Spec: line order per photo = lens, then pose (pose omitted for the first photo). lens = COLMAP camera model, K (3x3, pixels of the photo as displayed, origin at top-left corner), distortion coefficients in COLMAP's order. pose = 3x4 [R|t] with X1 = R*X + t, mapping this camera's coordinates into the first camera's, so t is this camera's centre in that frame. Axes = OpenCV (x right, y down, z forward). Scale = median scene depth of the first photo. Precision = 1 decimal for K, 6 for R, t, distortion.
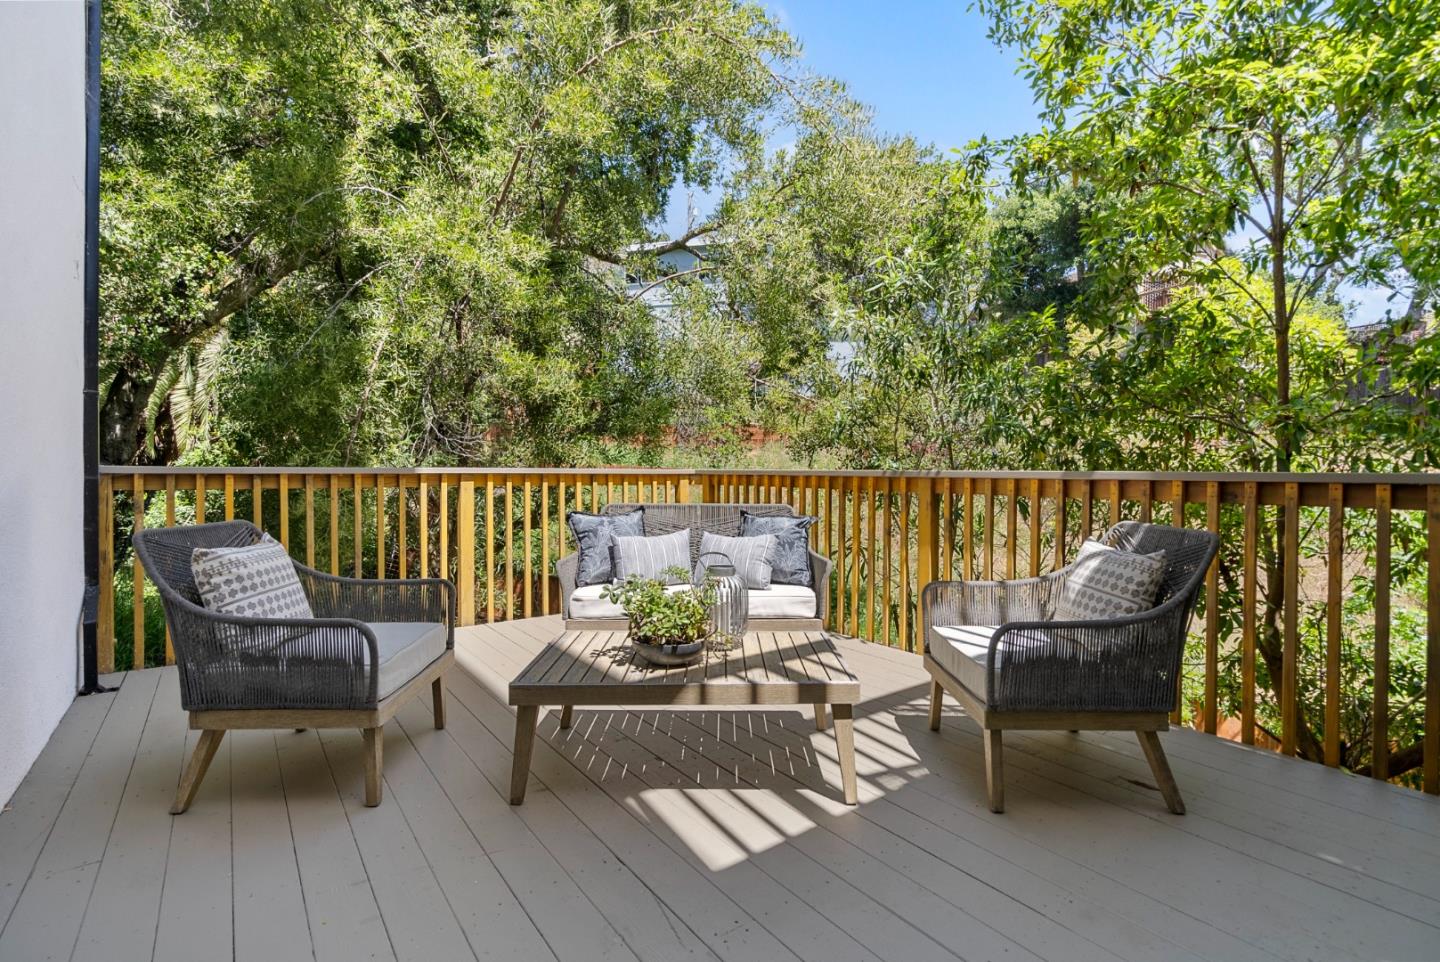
lens RADIAL K [[657.5, 0, 722.7], [0, 657.5, 475.3], [0, 0, 1]] dist [-0.002314, 0.000115]
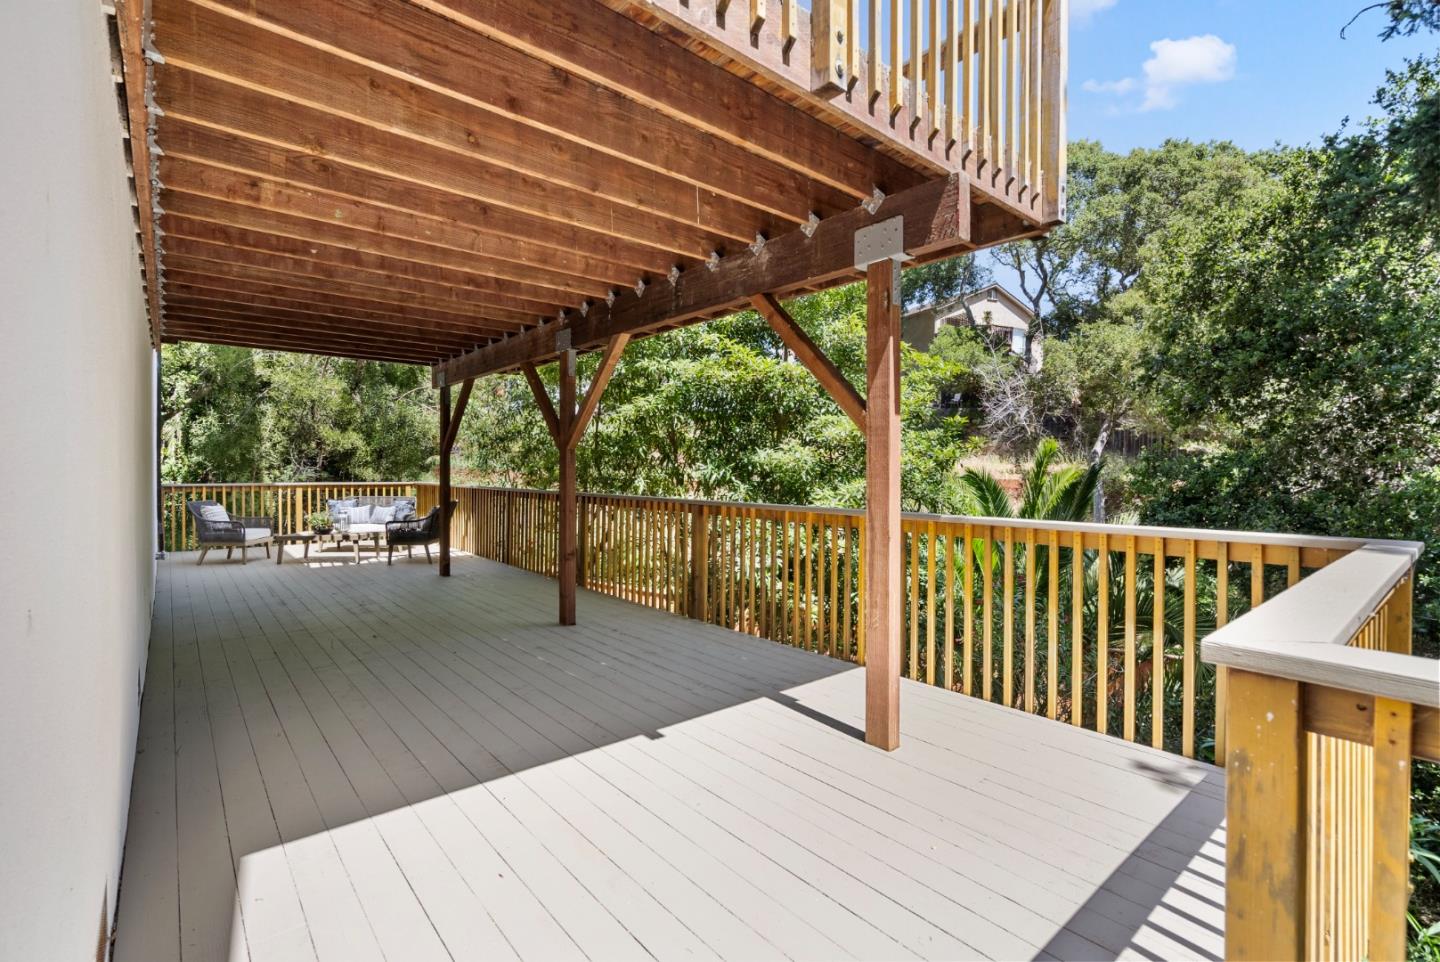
lens RADIAL K [[657.5, 0, 720.9], [0, 657.5, 481.1], [0, 0, 1]] dist [-0.002314, 0.000115]
pose [[0.998526, 0.002105, 0.054235, 0.889274], [-0.002540, 0.999965, 0.007942, -0.034526], [-0.054217, -0.008068, 0.998497, -1.309500]]
